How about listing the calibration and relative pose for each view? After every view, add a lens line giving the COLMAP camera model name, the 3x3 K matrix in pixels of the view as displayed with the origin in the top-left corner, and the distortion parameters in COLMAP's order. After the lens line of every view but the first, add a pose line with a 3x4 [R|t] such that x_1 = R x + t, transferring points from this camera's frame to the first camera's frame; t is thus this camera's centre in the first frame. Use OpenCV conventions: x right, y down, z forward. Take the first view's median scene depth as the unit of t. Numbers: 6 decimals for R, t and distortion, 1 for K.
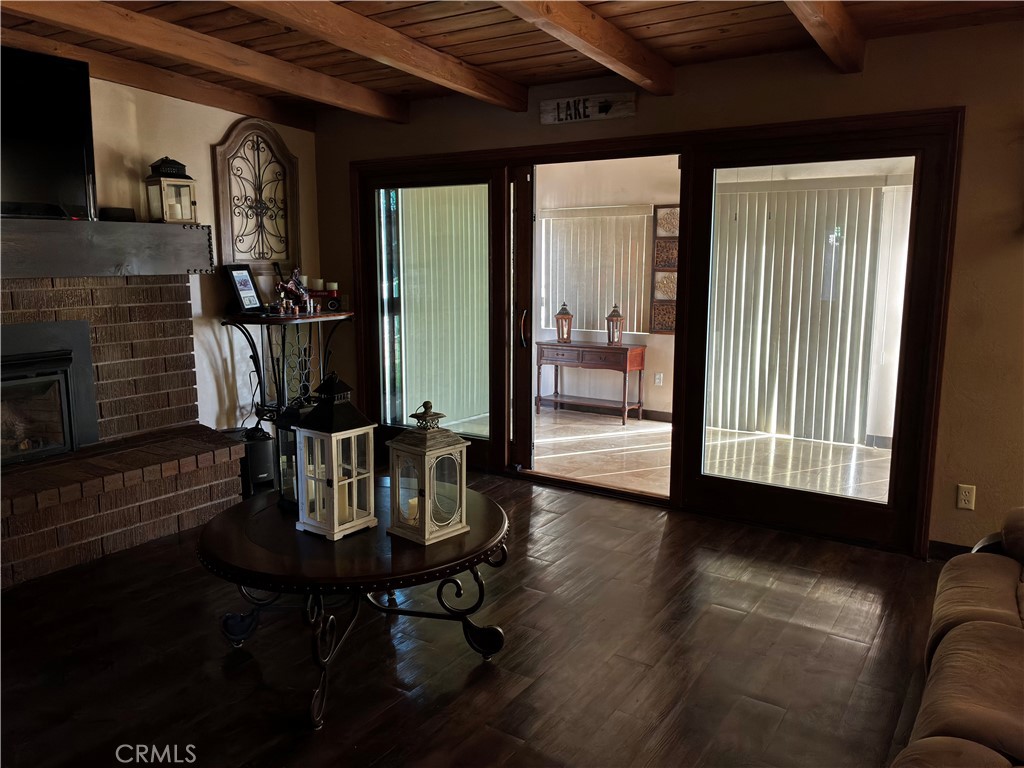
lens RADIAL K [[774.1, 0, 510.5], [0, 774.1, 378.0], [0, 0, 1]] dist [-0.009127, -0.008374]
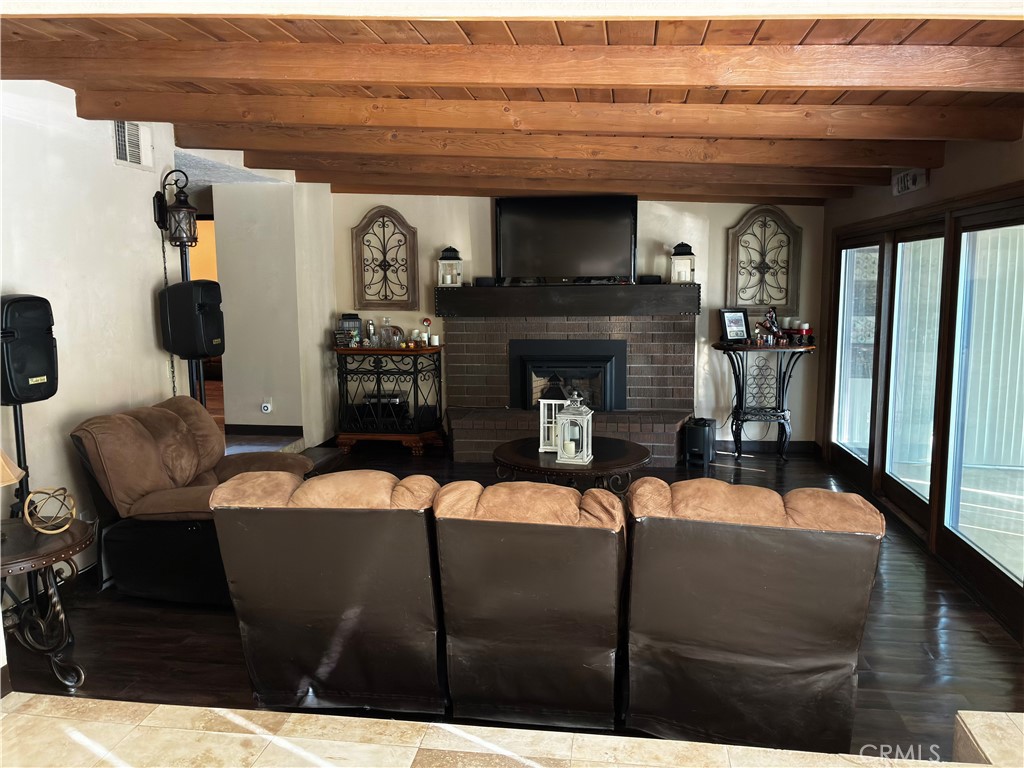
lens RADIAL K [[774.1, 0, 512.4], [0, 774.1, 383.7], [0, 0, 1]] dist [-0.009127, -0.008374]
pose [[0.403298, 0.110334, -0.908393, 0.798336], [-0.128469, 0.989699, 0.063173, -0.044875], [0.906006, 0.091222, 0.413318, 0.036565]]
